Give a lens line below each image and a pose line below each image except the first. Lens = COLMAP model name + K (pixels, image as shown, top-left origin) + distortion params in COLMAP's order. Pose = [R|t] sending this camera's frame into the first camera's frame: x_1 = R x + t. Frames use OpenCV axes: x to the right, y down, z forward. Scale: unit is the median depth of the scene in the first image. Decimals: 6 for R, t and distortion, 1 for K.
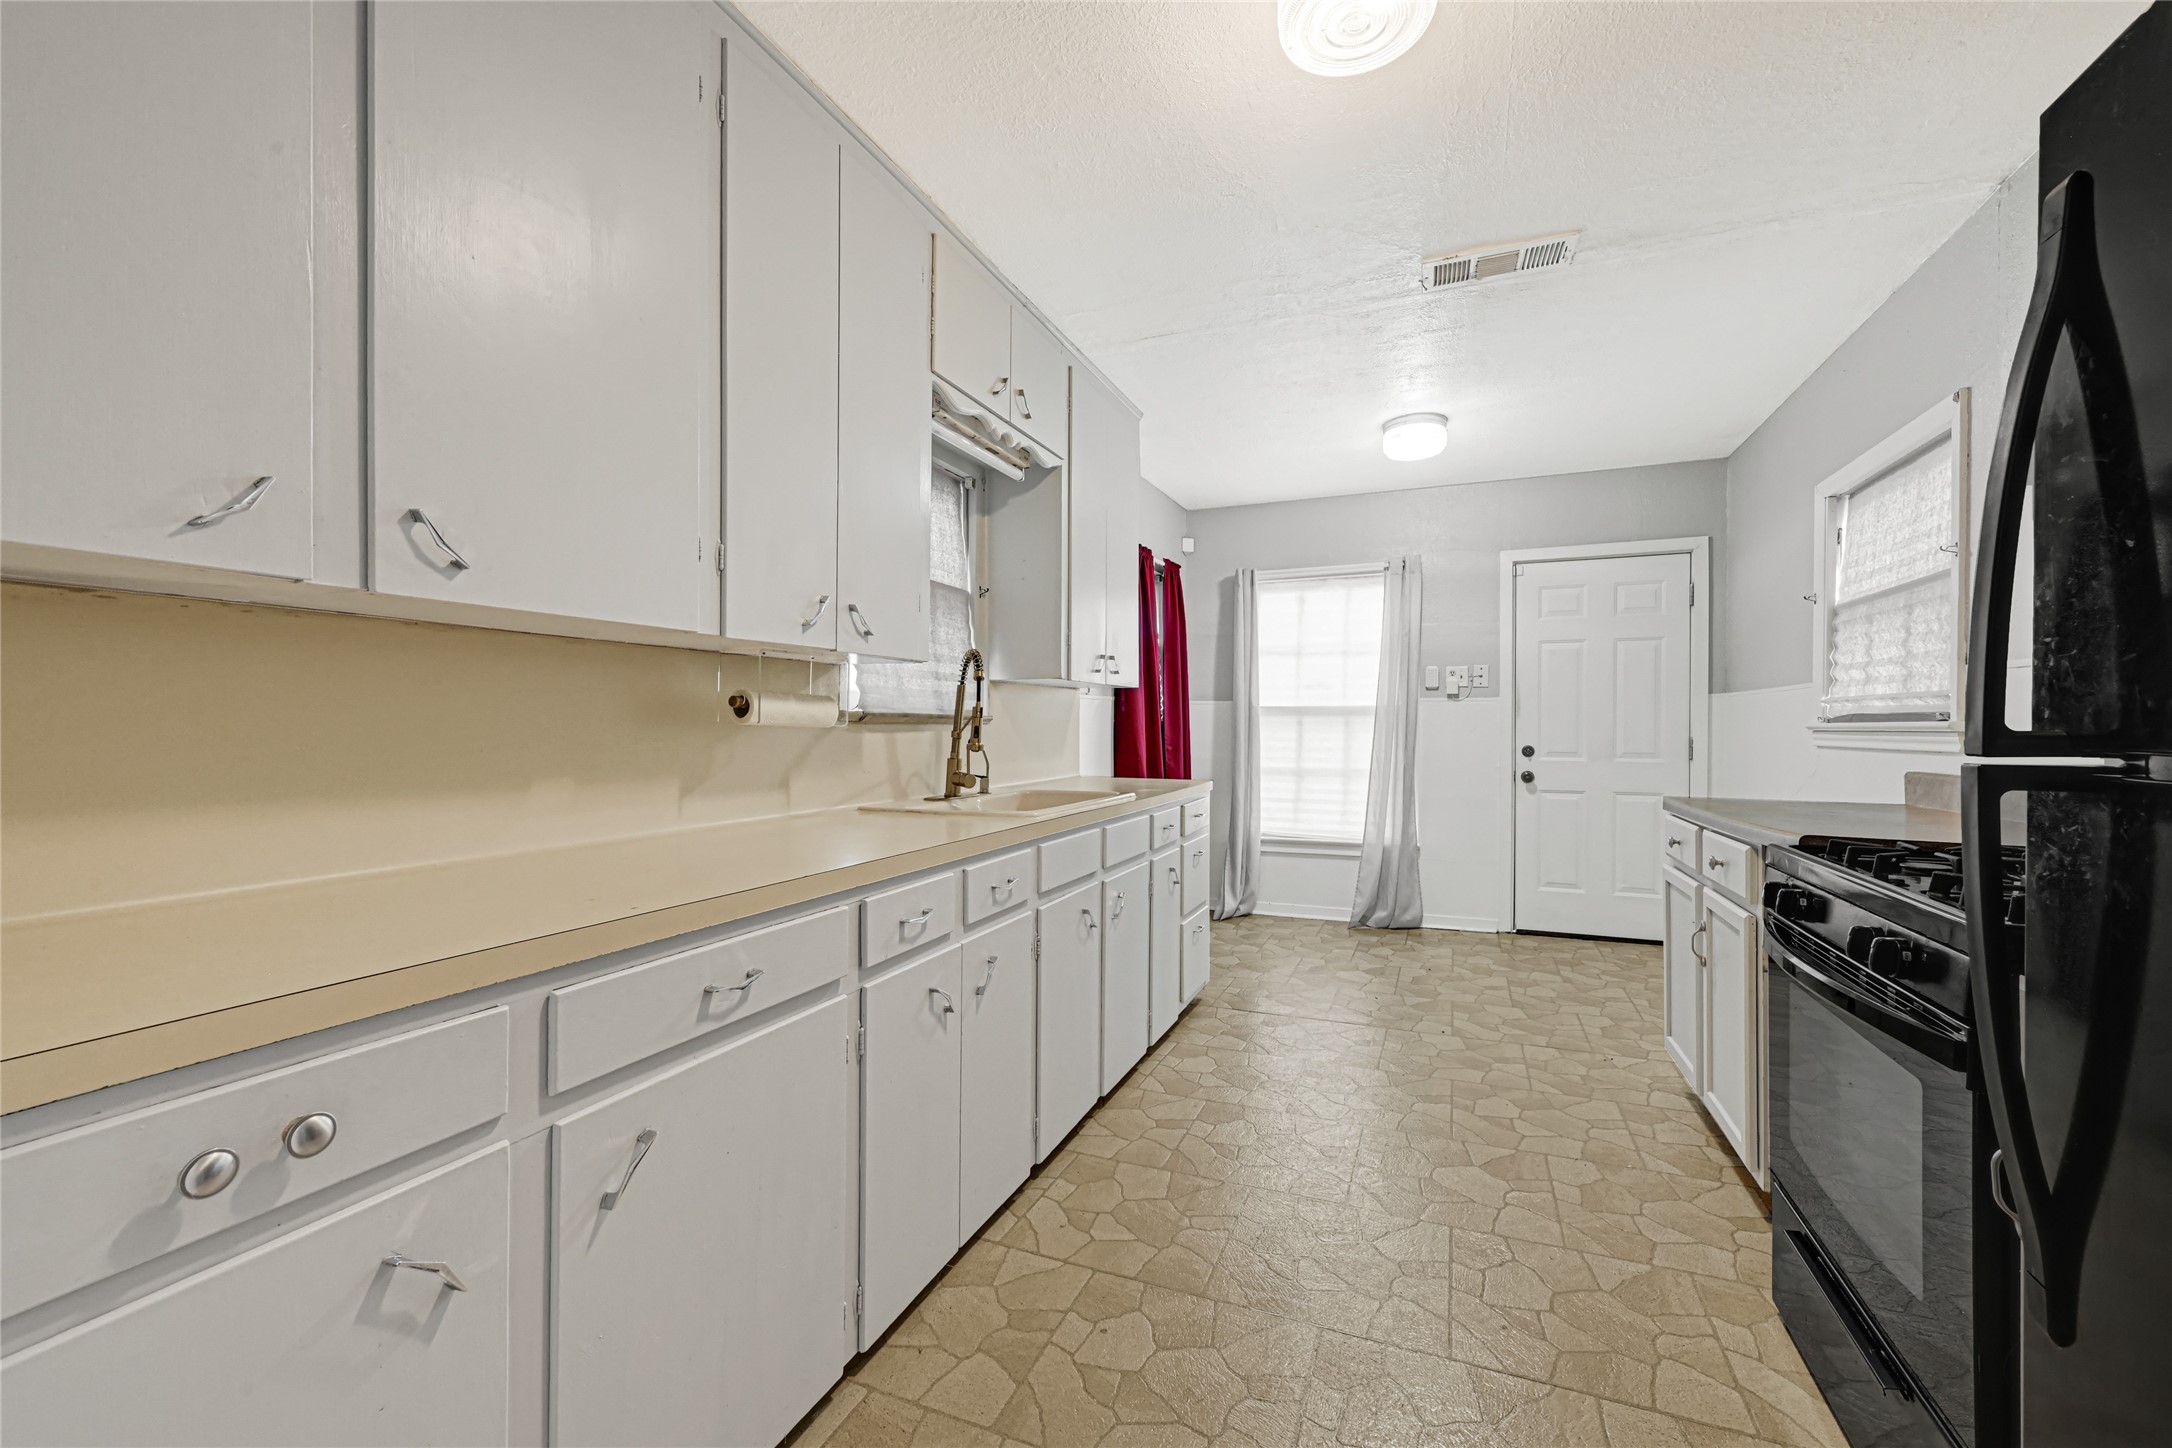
lens RADIAL K [[896.6, 0, 1094.7], [0, 896.6, 725.2], [0, 0, 1]] dist [0.001384, -0.000128]
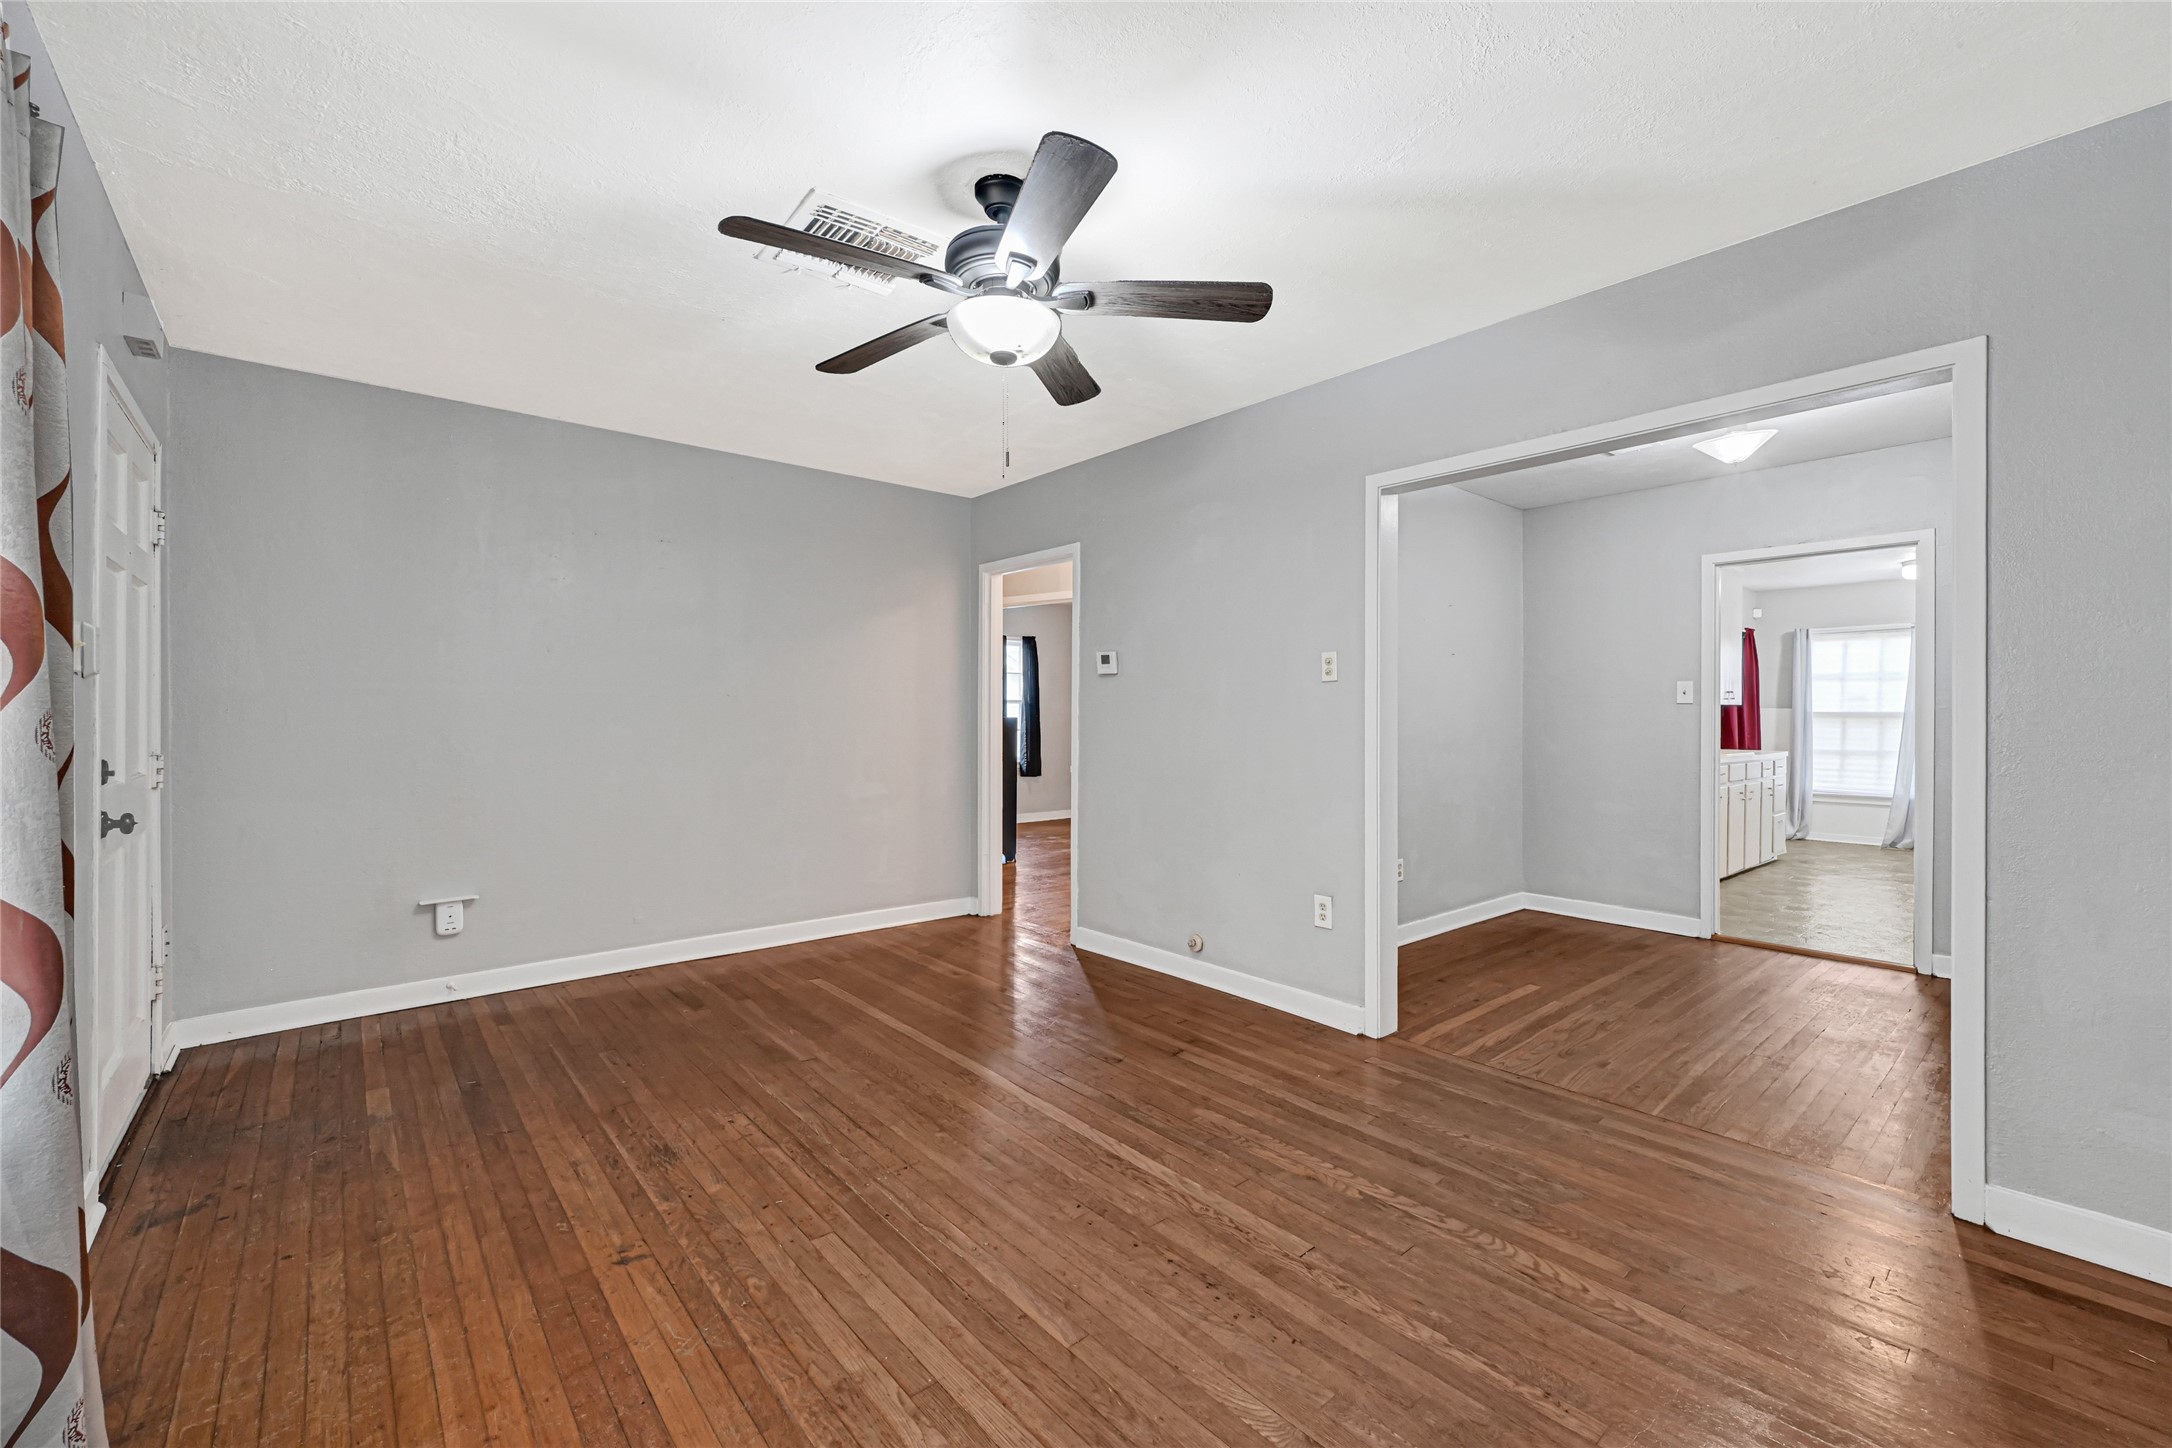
lens RADIAL K [[896.6, 0, 1086.2], [0, 896.6, 720.0], [0, 0, 1]] dist [0.001384, -0.000128]
pose [[0.888993, 0.004924, -0.457894, -0.381122], [-0.002819, 0.999982, 0.005281, -0.017830], [0.457912, -0.003404, 0.888991, -1.657512]]
